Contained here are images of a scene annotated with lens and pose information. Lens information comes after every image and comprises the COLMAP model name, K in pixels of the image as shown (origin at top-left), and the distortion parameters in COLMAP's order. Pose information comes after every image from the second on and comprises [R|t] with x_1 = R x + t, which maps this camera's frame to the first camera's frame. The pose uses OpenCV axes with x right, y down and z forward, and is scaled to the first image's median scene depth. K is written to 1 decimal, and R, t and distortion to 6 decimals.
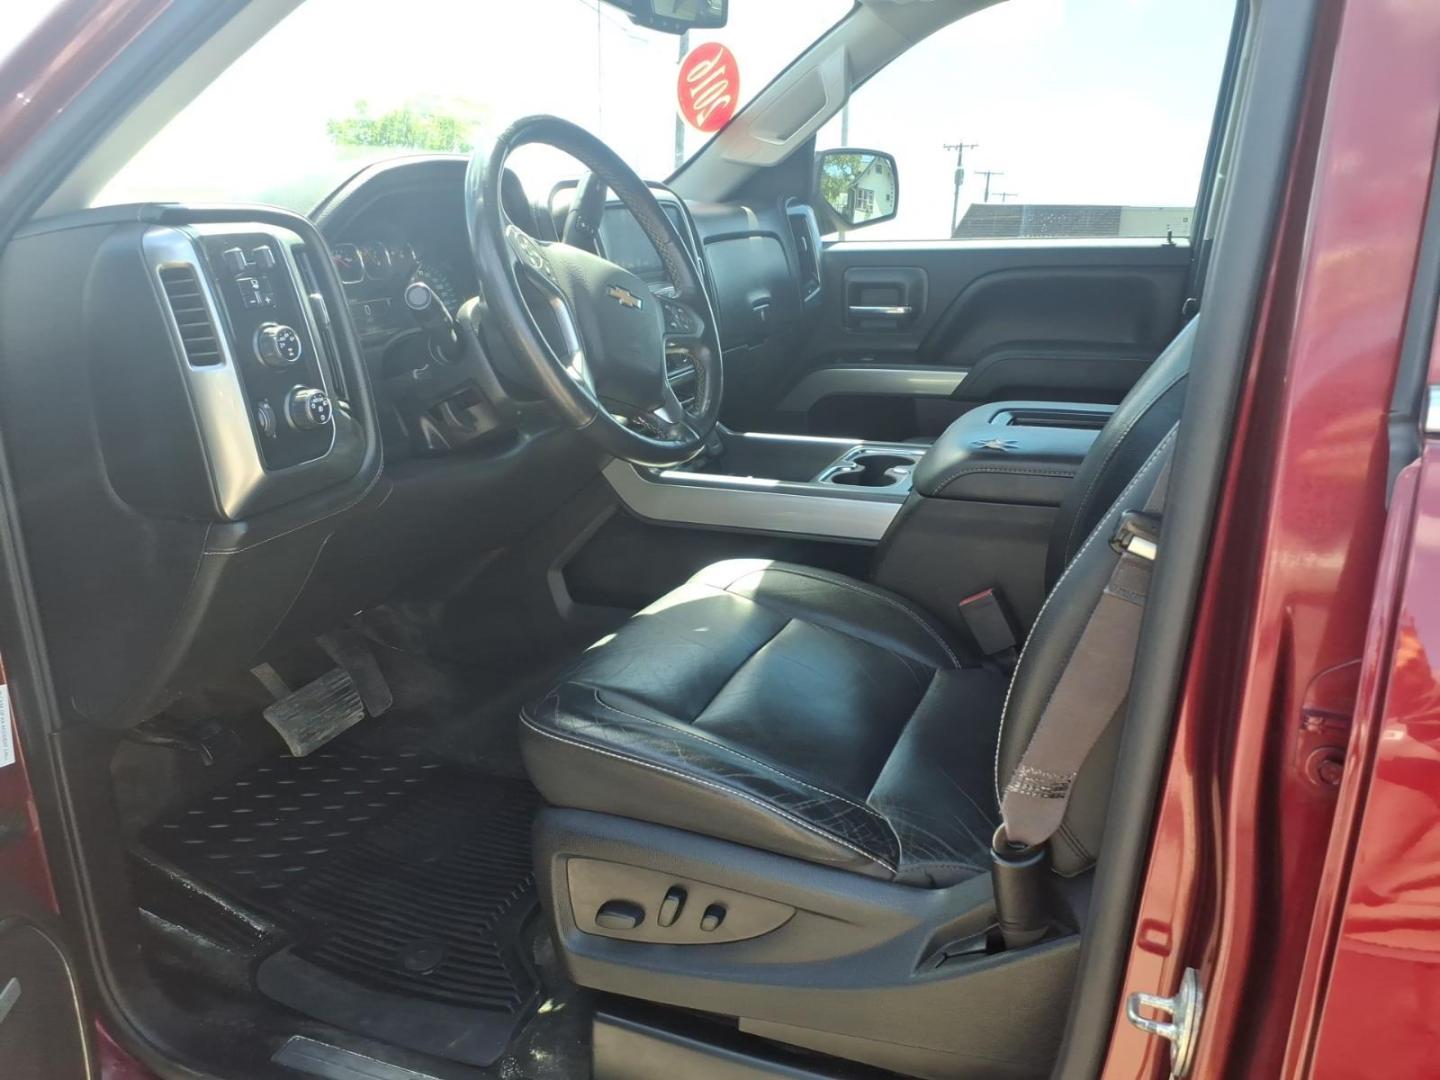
lens RADIAL K [[1089.6, 0, 720.0], [0, 1089.6, 540.0], [0, 0, 1]] dist [-0.001862, -0.144112]
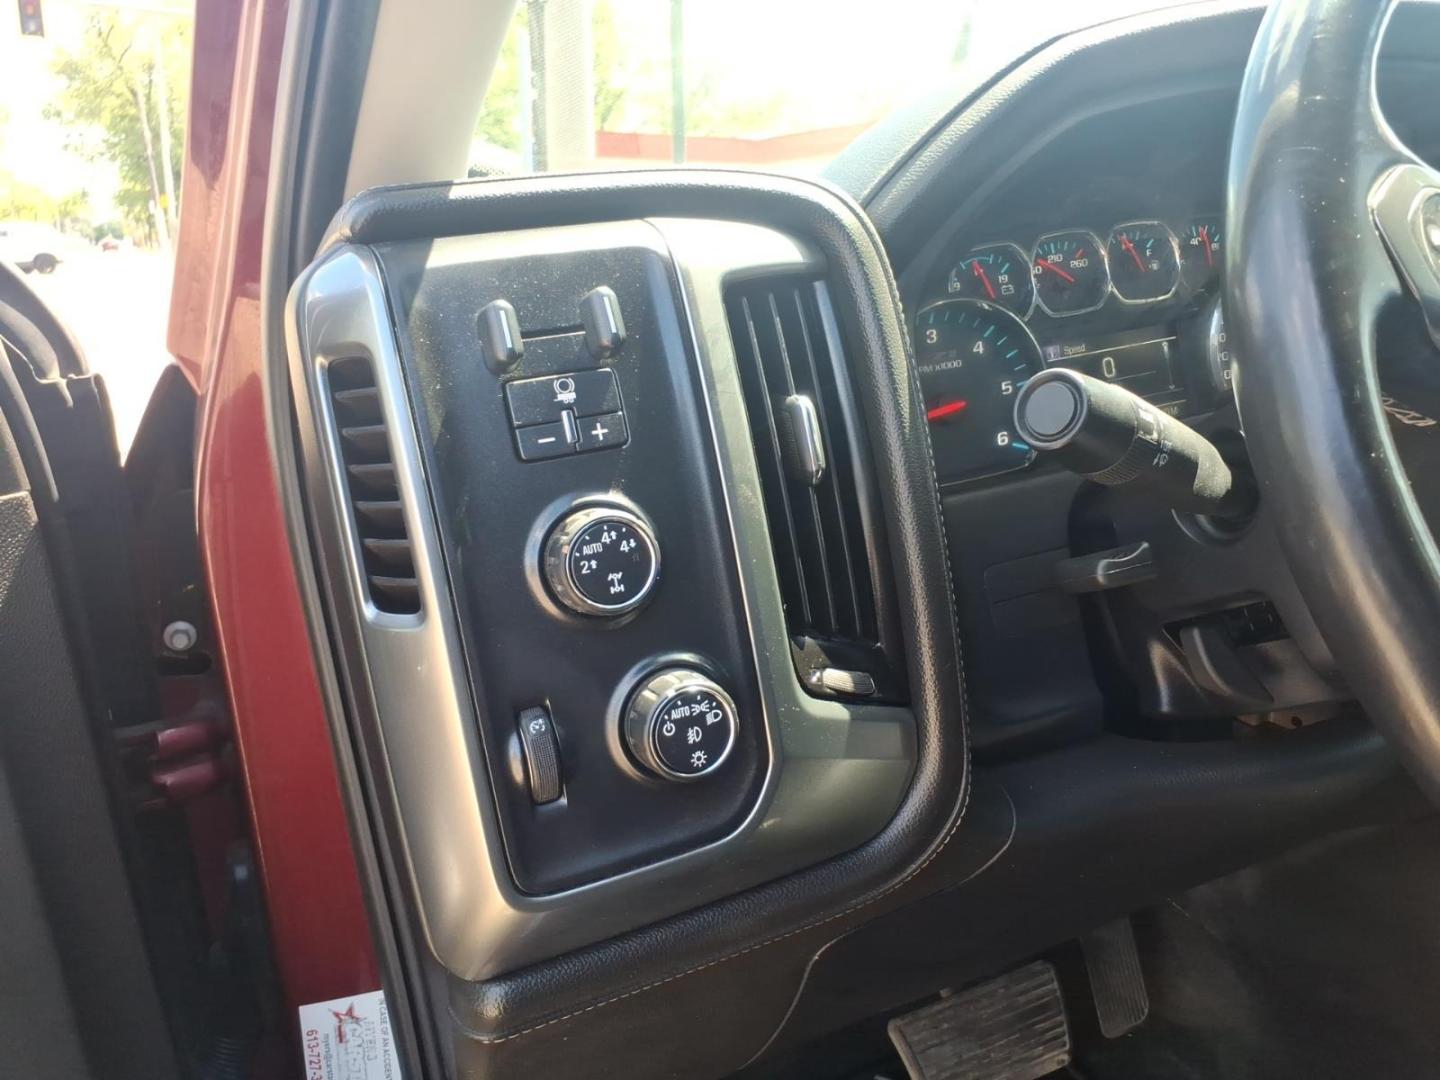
lens RADIAL K [[1226.2, 0, 720.0], [0, 1226.2, 540.0], [0, 0, 1]] dist [-0.035662, -0.005192]
pose [[0.704953, 0.125296, -0.698099, -0.077914], [-0.118052, 0.991271, 0.058704, -0.193499], [0.699361, 0.041028, 0.713591, 0.654973]]
